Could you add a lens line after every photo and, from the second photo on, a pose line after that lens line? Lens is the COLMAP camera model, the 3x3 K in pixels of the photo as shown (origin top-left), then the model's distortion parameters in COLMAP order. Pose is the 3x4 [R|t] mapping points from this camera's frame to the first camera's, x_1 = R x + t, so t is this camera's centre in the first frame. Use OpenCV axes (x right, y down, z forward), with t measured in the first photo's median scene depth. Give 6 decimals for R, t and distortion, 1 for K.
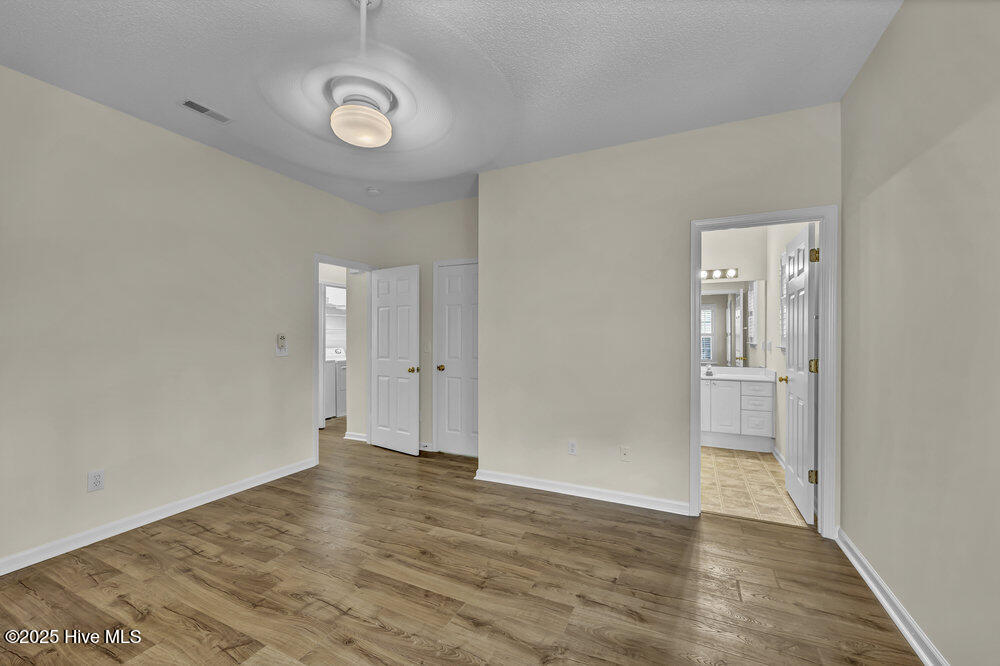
lens RADIAL K [[392.5, 0, 503.8], [0, 392.5, 332.9], [0, 0, 1]] dist [-0.002444, -0.000109]
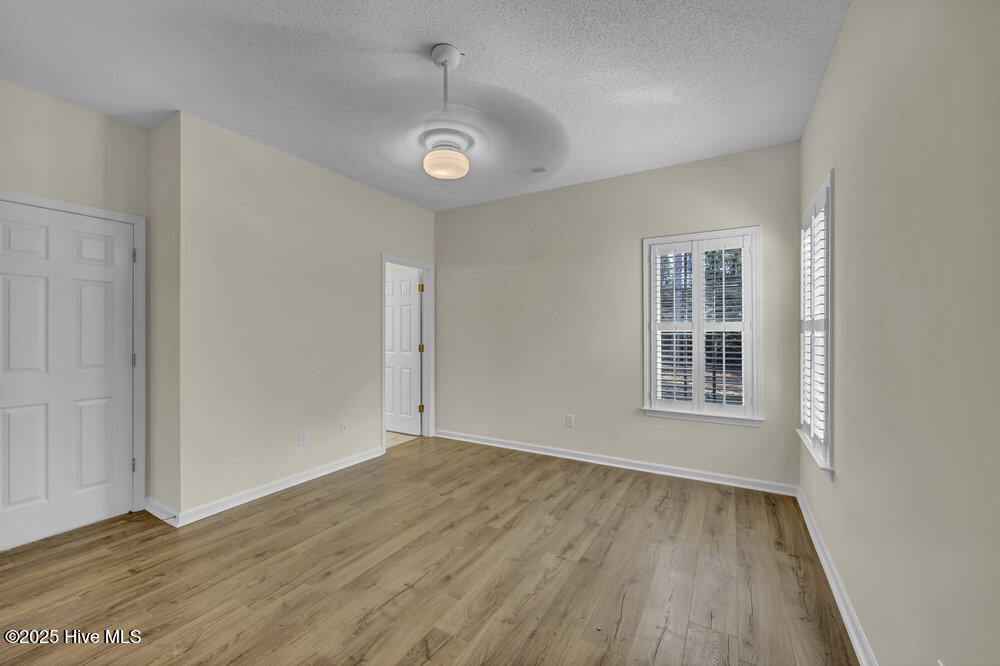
lens RADIAL K [[392.5, 0, 503.8], [0, 392.5, 332.9], [0, 0, 1]] dist [-0.002444, -0.000109]
pose [[0.089394, -0.002176, 0.995994, -1.140165], [-0.007722, 0.999966, 0.002877, 0.003372], [-0.995966, -0.007948, 0.089374, 0.505748]]
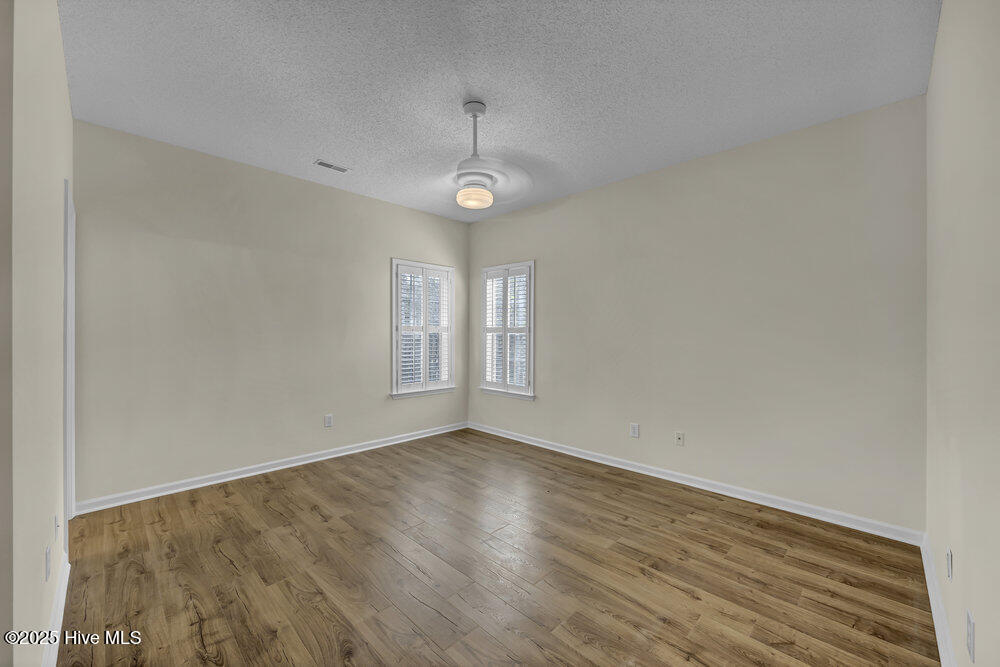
lens RADIAL K [[392.5, 0, 503.8], [0, 392.5, 333.4], [0, 0, 1]] dist [-0.002444, -0.000109]
pose [[-0.945072, -0.002333, 0.326854, -0.698685], [-0.005594, 0.999944, -0.009037, 0.017495], [-0.326814, -0.010369, -0.945032, 1.743952]]
